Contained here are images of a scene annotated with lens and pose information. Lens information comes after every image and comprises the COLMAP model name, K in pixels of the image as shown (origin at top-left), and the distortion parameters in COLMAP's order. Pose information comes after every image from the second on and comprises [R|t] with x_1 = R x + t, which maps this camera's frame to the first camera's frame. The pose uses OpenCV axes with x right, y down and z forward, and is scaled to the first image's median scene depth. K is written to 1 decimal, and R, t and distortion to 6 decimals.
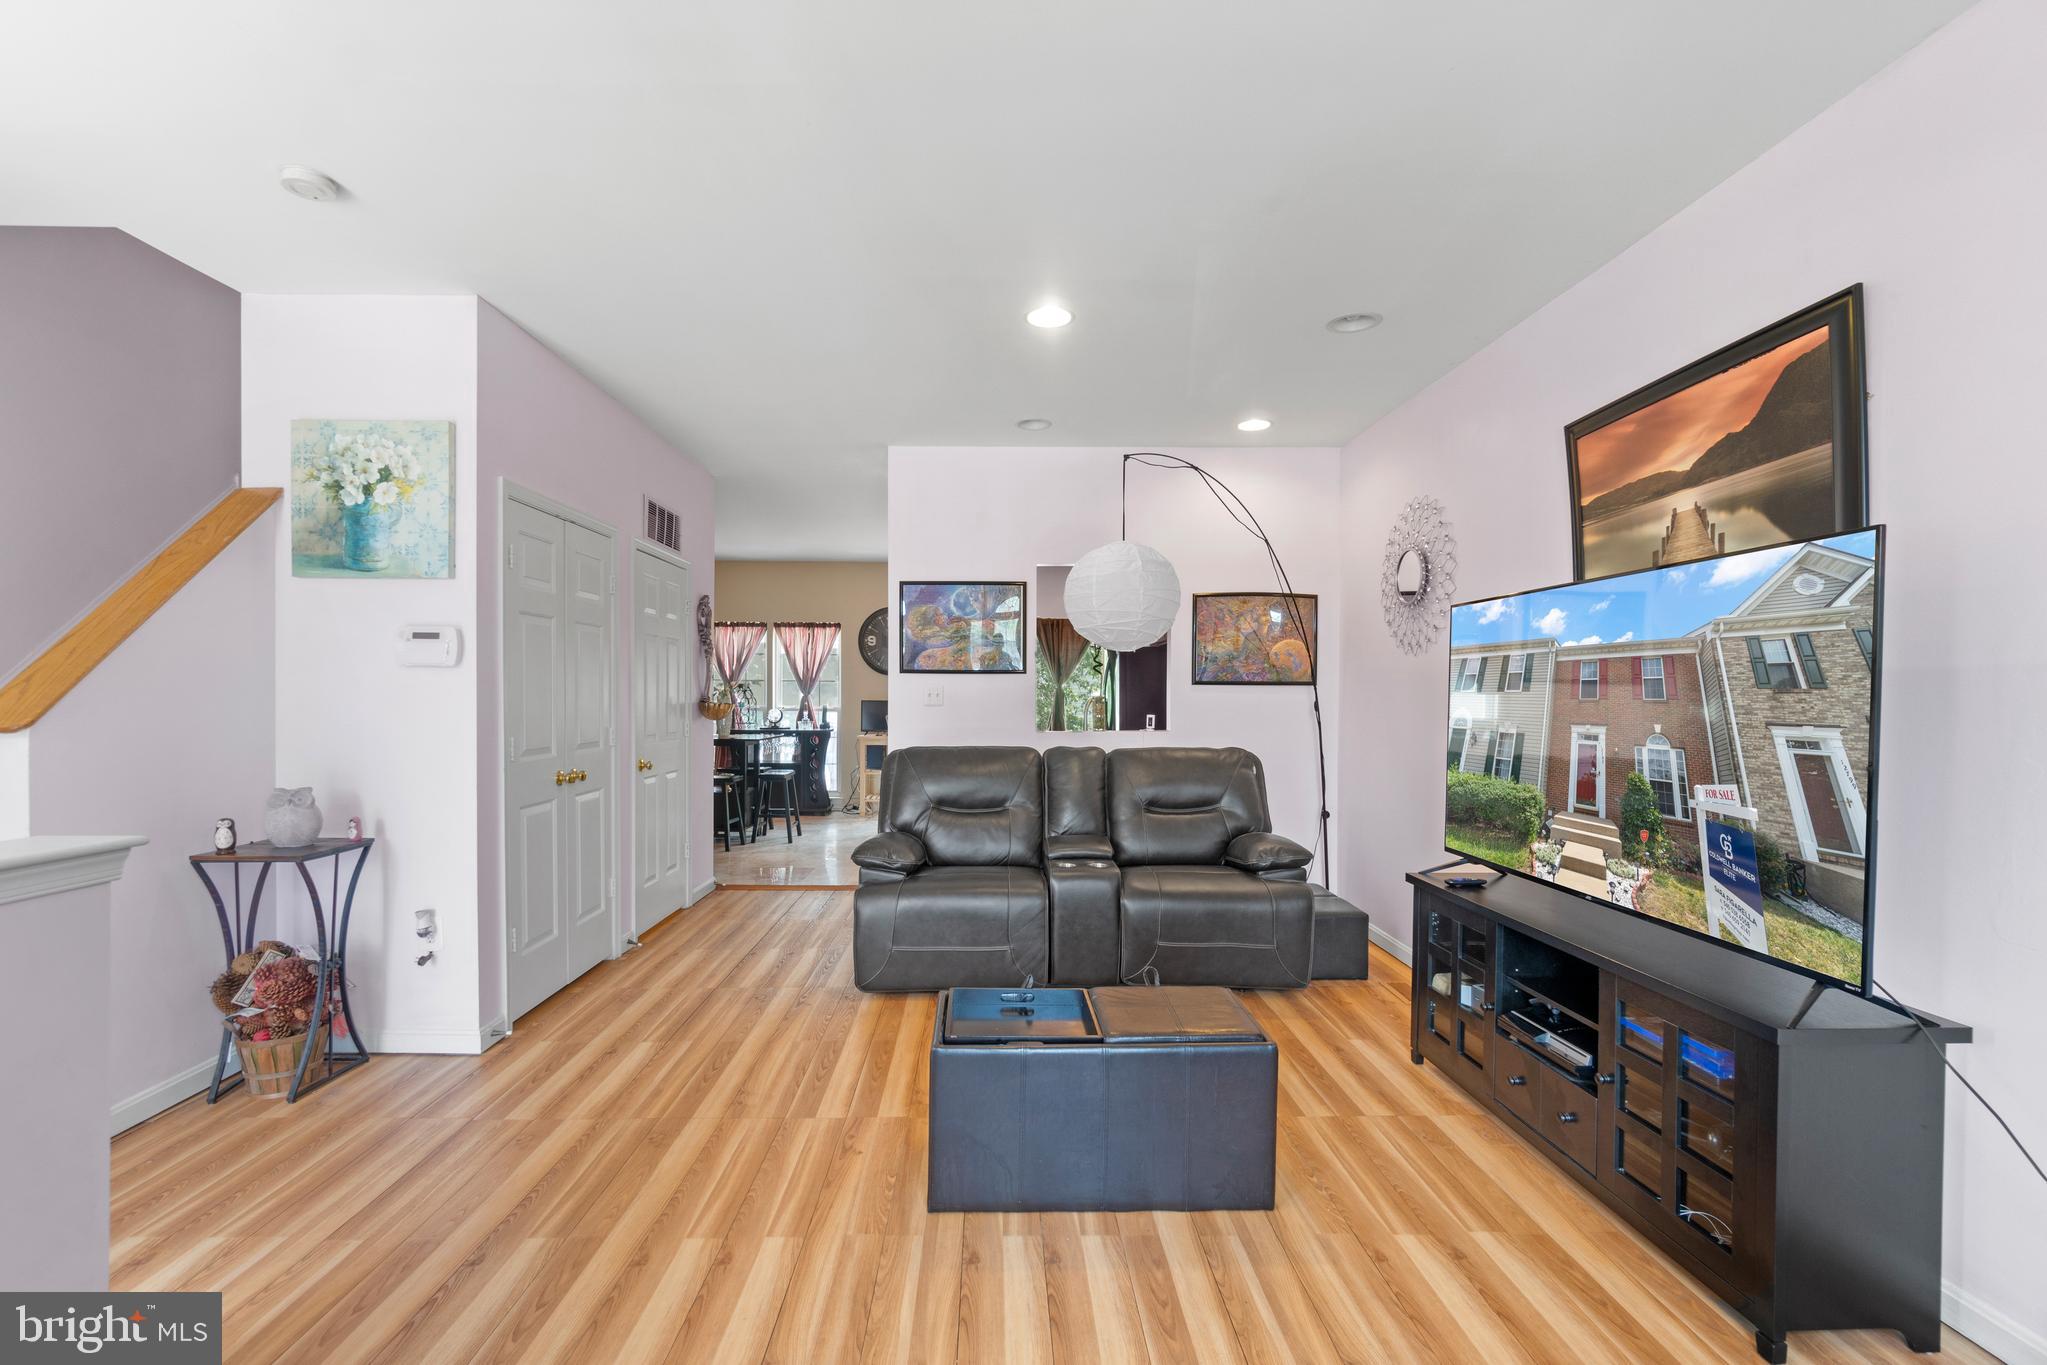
lens RADIAL K [[897.9, 0, 1017.7], [0, 897.9, 725.6], [0, 0, 1]] dist [0.001633, -0.000361]
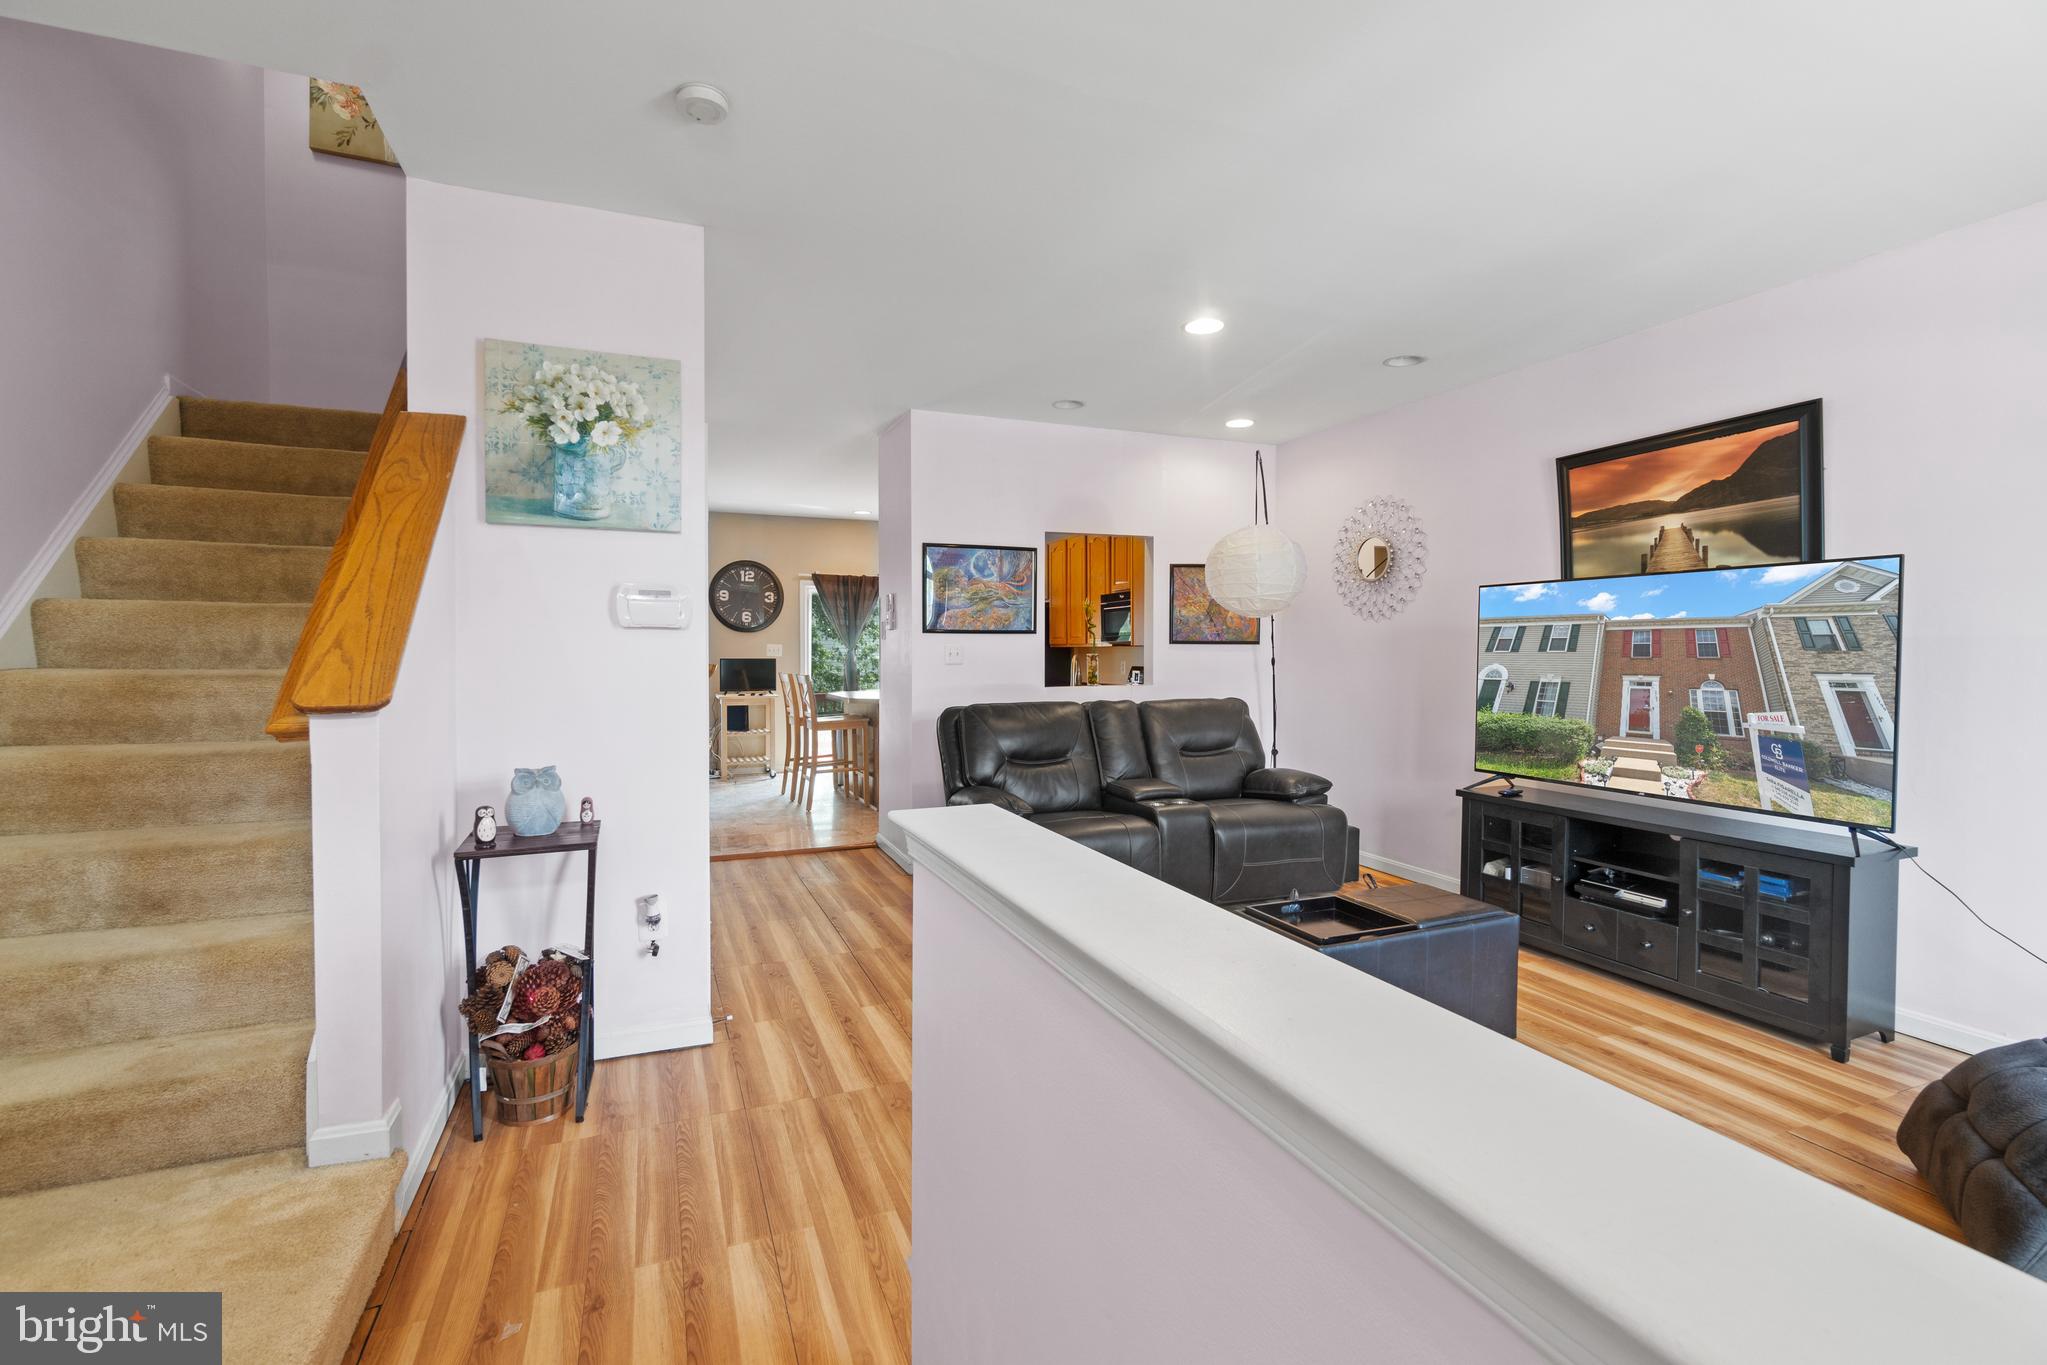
lens RADIAL K [[897.9, 0, 1014.1], [0, 897.9, 687.3], [0, 0, 1]] dist [0.001633, -0.000361]
pose [[0.930454, -0.018291, 0.365951, -0.736349], [0.015723, 0.999826, 0.009995, -0.009987], [-0.366070, -0.003546, 0.930580, 0.022238]]
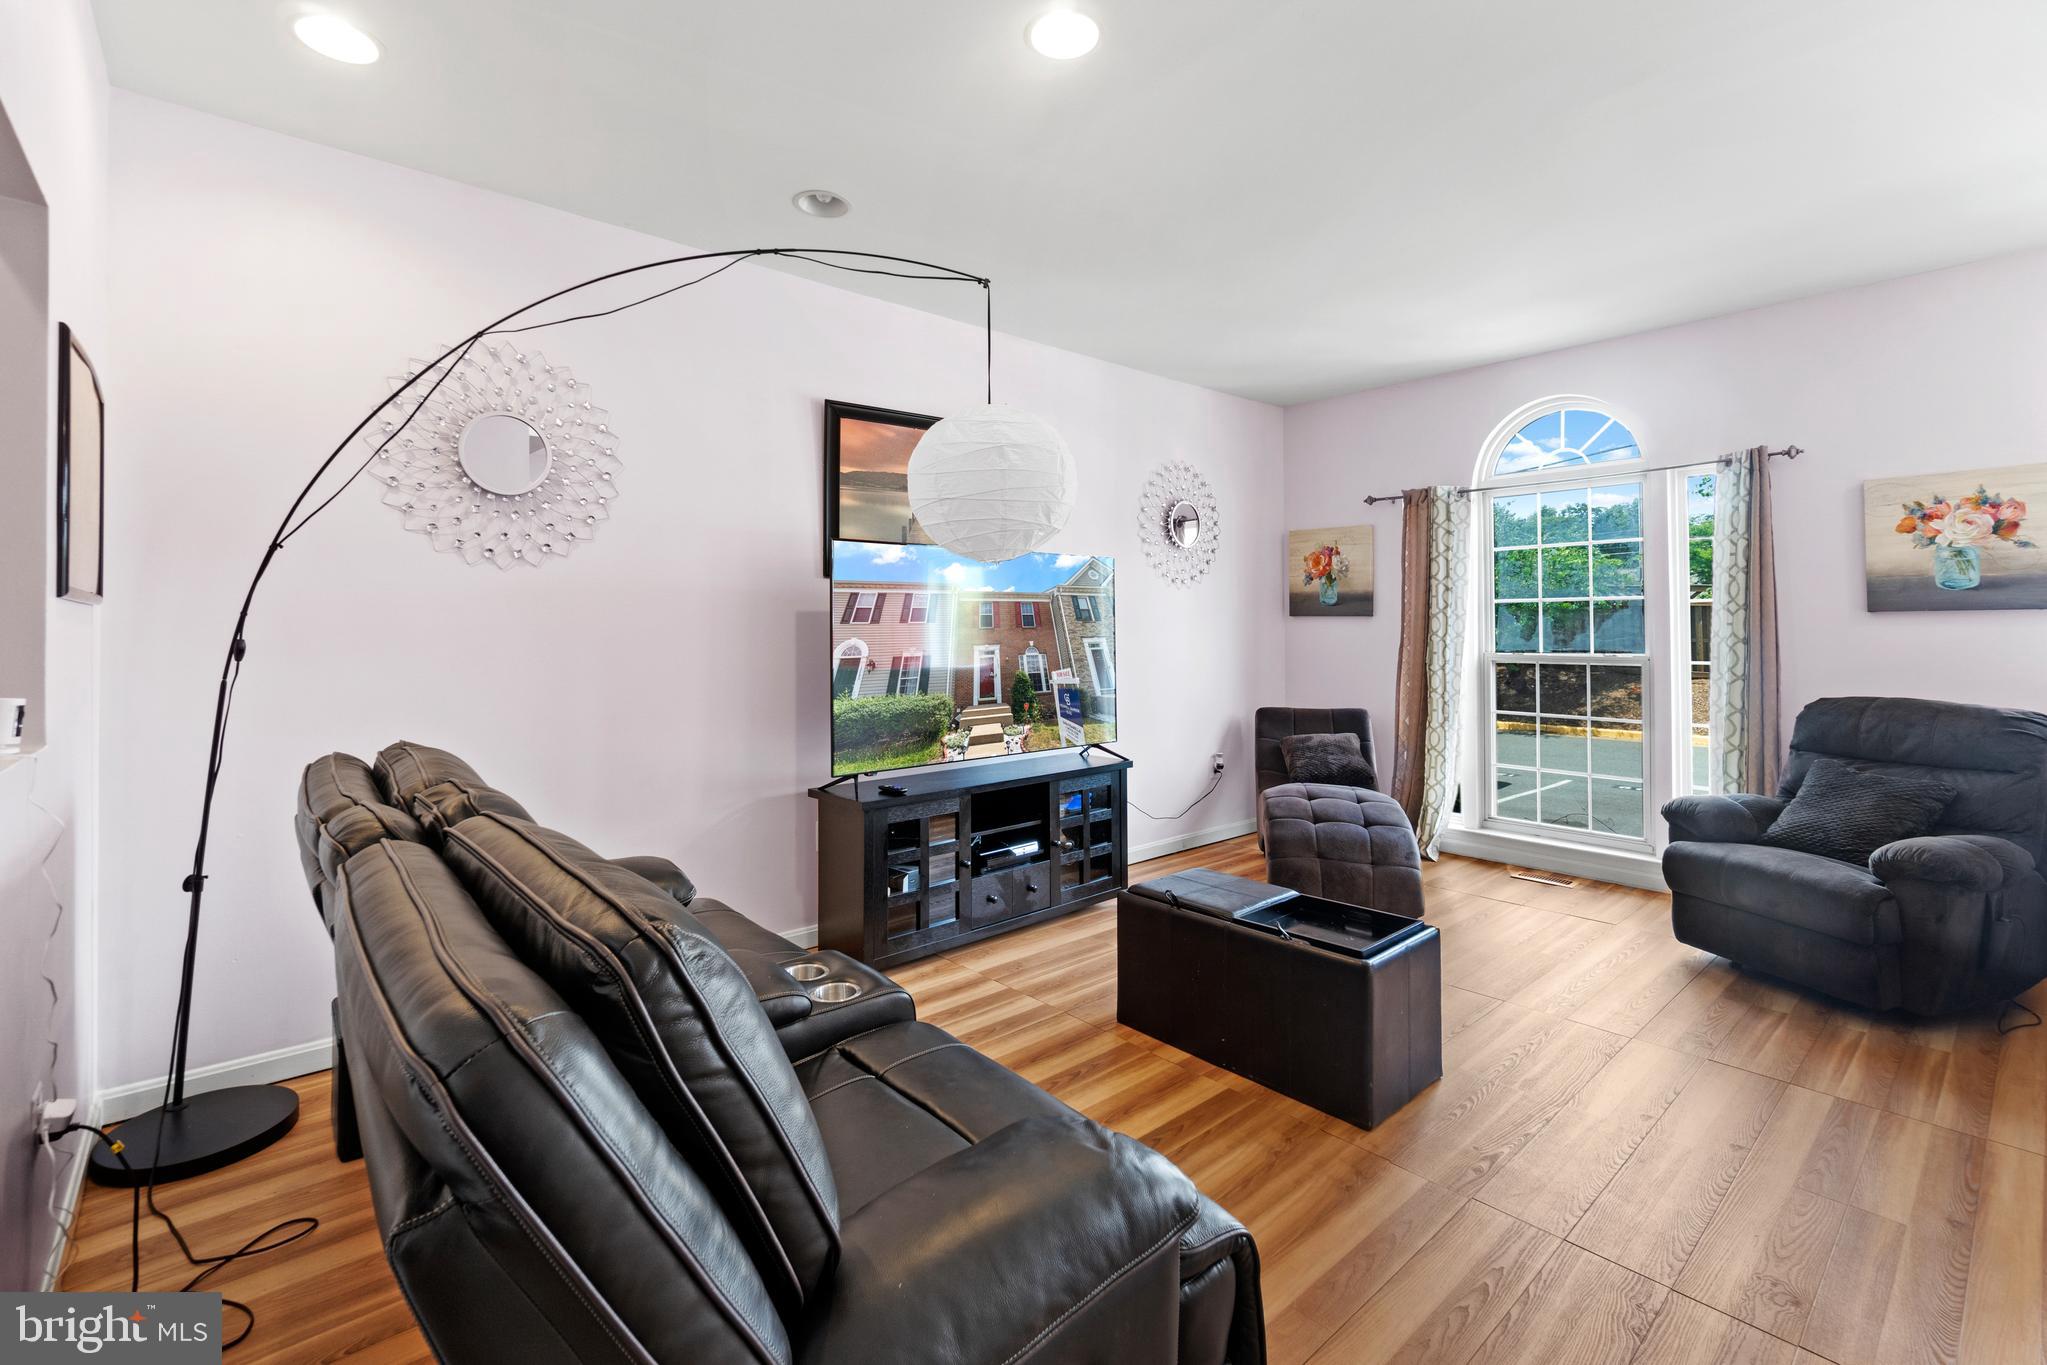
lens RADIAL K [[897.9, 0, 1039.6], [0, 897.9, 597.5], [0, 0, 1]] dist [0.001633, -0.000361]
pose [[-0.641718, 0.019452, 0.766694, -0.522824], [0.028609, 0.999590, -0.001415, -0.067148], [-0.766407, 0.021026, -0.642011, 1.691118]]
